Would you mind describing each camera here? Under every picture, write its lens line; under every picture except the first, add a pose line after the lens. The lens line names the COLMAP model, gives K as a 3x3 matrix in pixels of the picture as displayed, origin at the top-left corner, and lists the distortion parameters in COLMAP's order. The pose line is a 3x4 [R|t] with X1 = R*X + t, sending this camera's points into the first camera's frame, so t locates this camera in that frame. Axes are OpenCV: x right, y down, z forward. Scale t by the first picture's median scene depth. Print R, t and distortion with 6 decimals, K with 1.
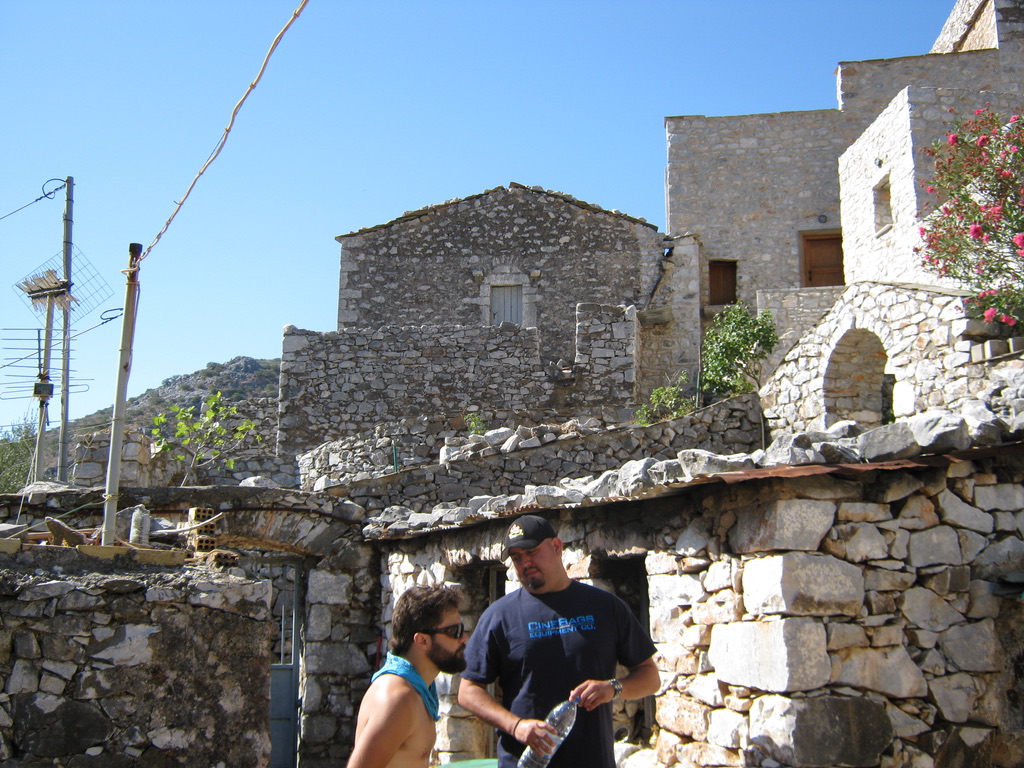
lens RADIAL K [[1139.0, 0, 512.7], [0, 1139.0, 385.2], [0, 0, 1]] dist [-0.095264, 0.000000]
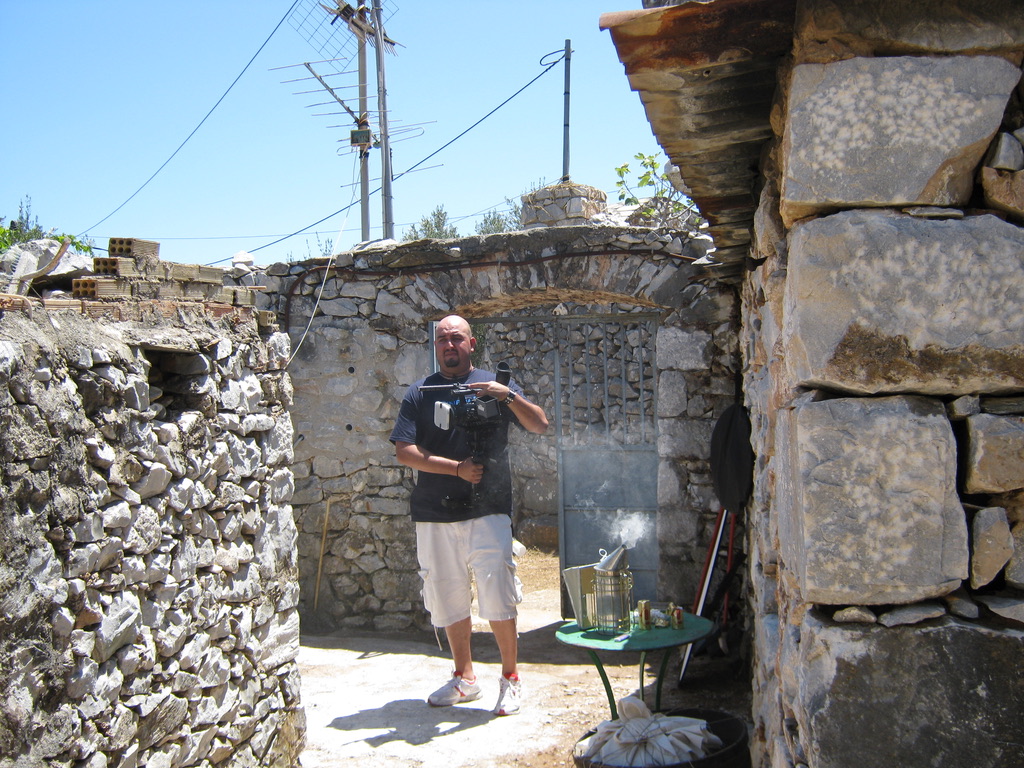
lens RADIAL K [[1139.0, 0, 512.0], [0, 1139.0, 380.4], [0, 0, 1]] dist [-0.095264, 0.000000]
pose [[0.845455, -0.008055, -0.533986, 0.155867], [0.113868, 0.979613, 0.165508, 0.058684], [0.521766, -0.200734, 0.829136, 0.294874]]
